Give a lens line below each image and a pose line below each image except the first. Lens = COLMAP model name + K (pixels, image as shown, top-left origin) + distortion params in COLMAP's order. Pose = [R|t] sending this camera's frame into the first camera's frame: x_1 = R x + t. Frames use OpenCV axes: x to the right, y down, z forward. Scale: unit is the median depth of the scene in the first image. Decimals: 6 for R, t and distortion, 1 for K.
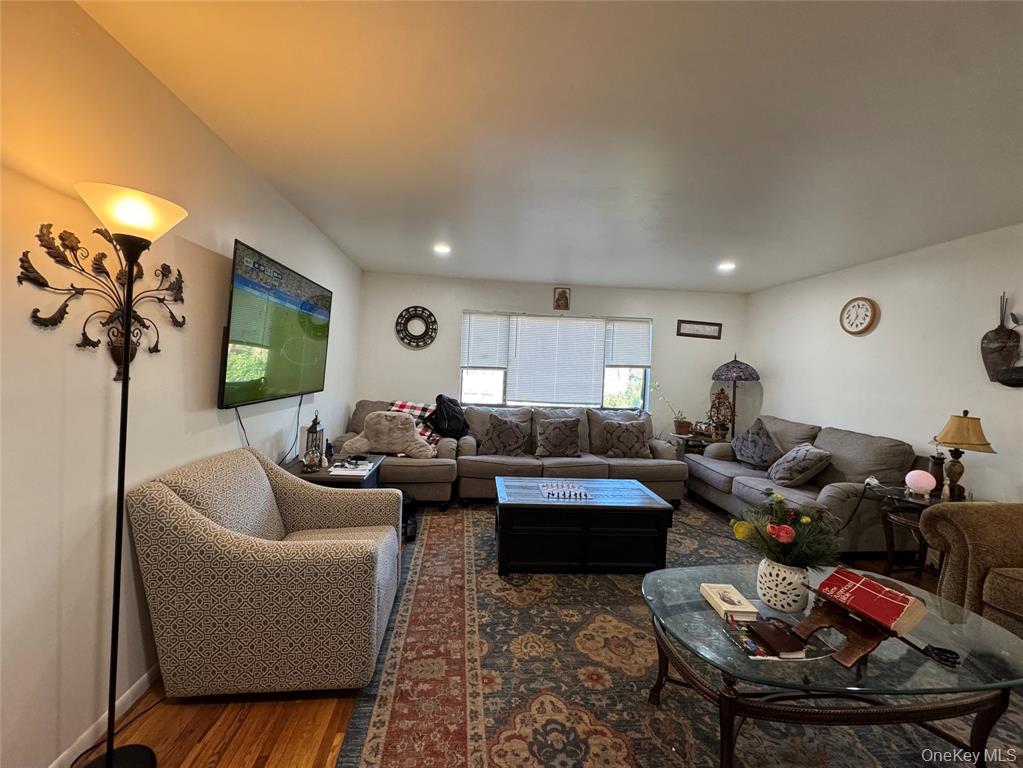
lens RADIAL K [[408.6, 0, 508.7], [0, 408.6, 373.6], [0, 0, 1]] dist [-0.000834, -0.000021]
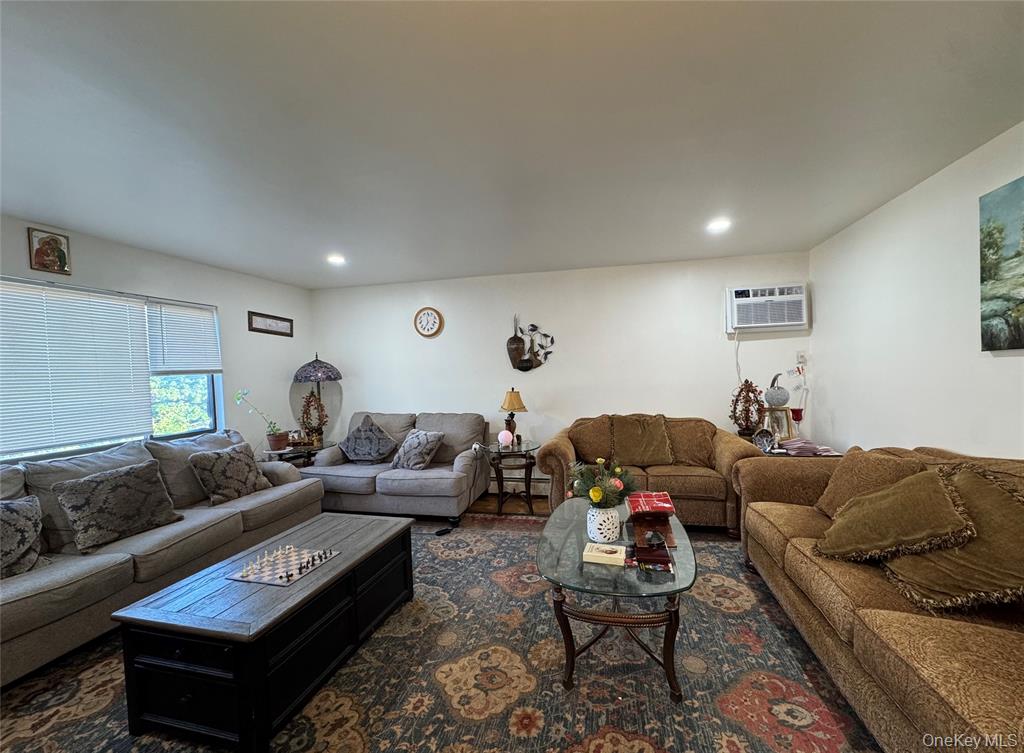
lens RADIAL K [[412.1, 0, 513.0], [0, 412.1, 386.0], [0, 0, 1]] dist [-0.004324, 0.000679]
pose [[0.311979, -0.080744, 0.946652, -0.262805], [0.051834, 0.996345, 0.067901, -0.016448], [-0.948674, 0.027885, 0.315024, 0.332739]]
